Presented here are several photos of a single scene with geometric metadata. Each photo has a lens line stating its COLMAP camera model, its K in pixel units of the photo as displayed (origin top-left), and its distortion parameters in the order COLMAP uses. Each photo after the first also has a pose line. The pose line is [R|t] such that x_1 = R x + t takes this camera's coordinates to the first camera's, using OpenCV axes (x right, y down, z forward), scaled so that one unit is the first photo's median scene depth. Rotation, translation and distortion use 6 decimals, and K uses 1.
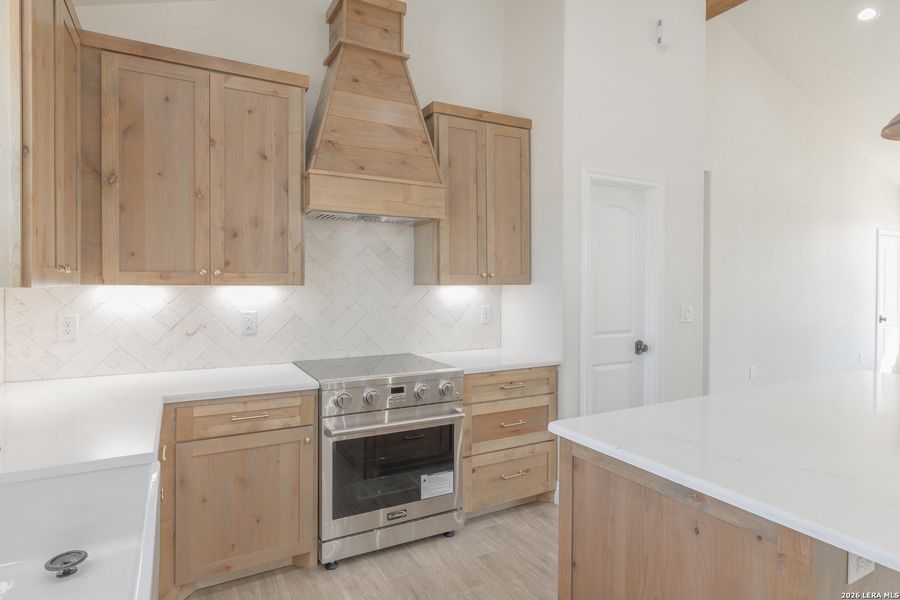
lens RADIAL K [[506.9, 0, 459.3], [0, 506.9, 282.2], [0, 0, 1]] dist [0.007972, 0.000701]
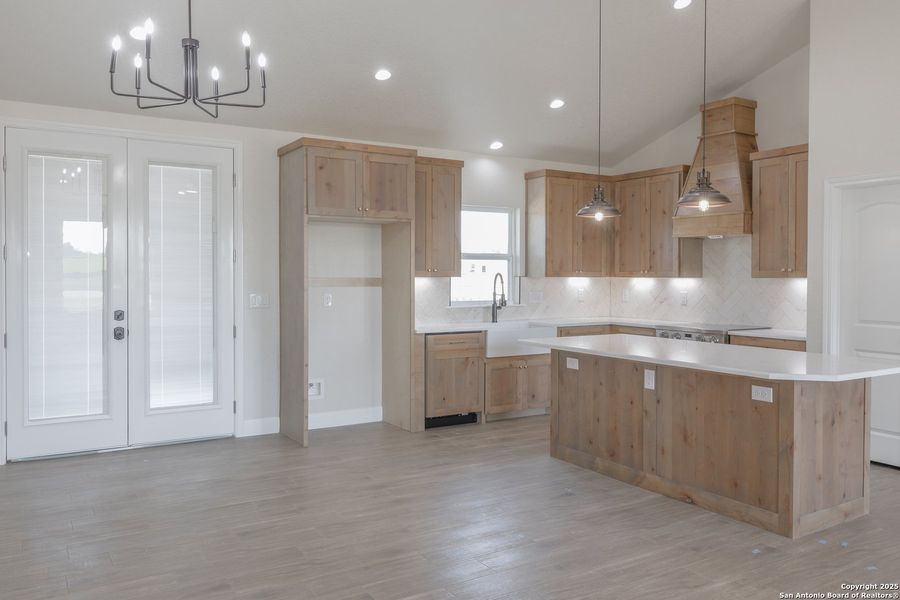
lens RADIAL K [[711.9, 0, 460.9], [0, 711.9, 276.1], [0, 0, 1]] dist [0.011330, -0.002900]
pose [[0.065726, -0.003302, -0.997832, 2.231010], [-0.002906, 0.999990, -0.003501, 0.011252], [0.997834, 0.003130, 0.065715, 0.026600]]
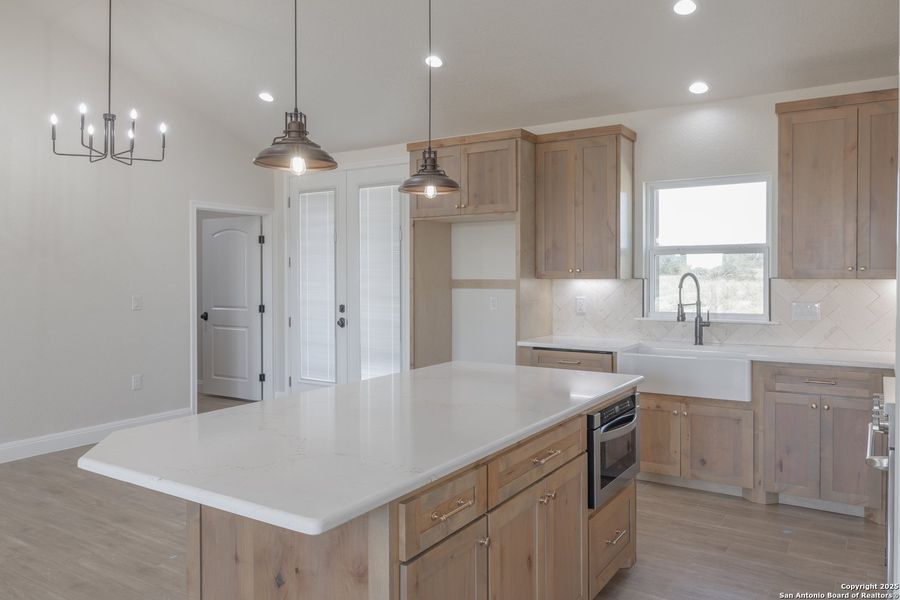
lens RADIAL K [[677.3, 0, 451.9], [0, 677.3, 280.2], [0, 0, 1]] dist [0.001259, -0.003117]
pose [[-0.884309, -0.001863, -0.466899, 0.980418], [-0.003513, 0.999990, 0.002665, 0.005529], [0.466889, 0.003997, -0.884307, 1.552309]]
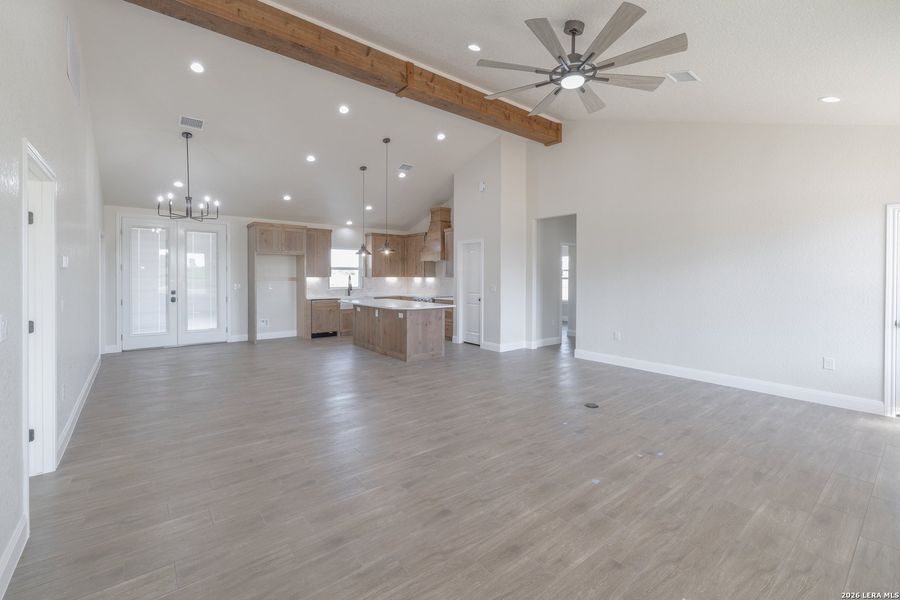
lens RADIAL K [[383.1, 0, 464.7], [0, 383.1, 276.6], [0, 0, 1]] dist [-0.001195, 0.000103]
pose [[0.207519, -0.004057, -0.978223, 3.186198], [-0.001210, 0.999990, -0.004404, 0.016368], [0.978230, 0.002097, 0.207511, 0.624934]]
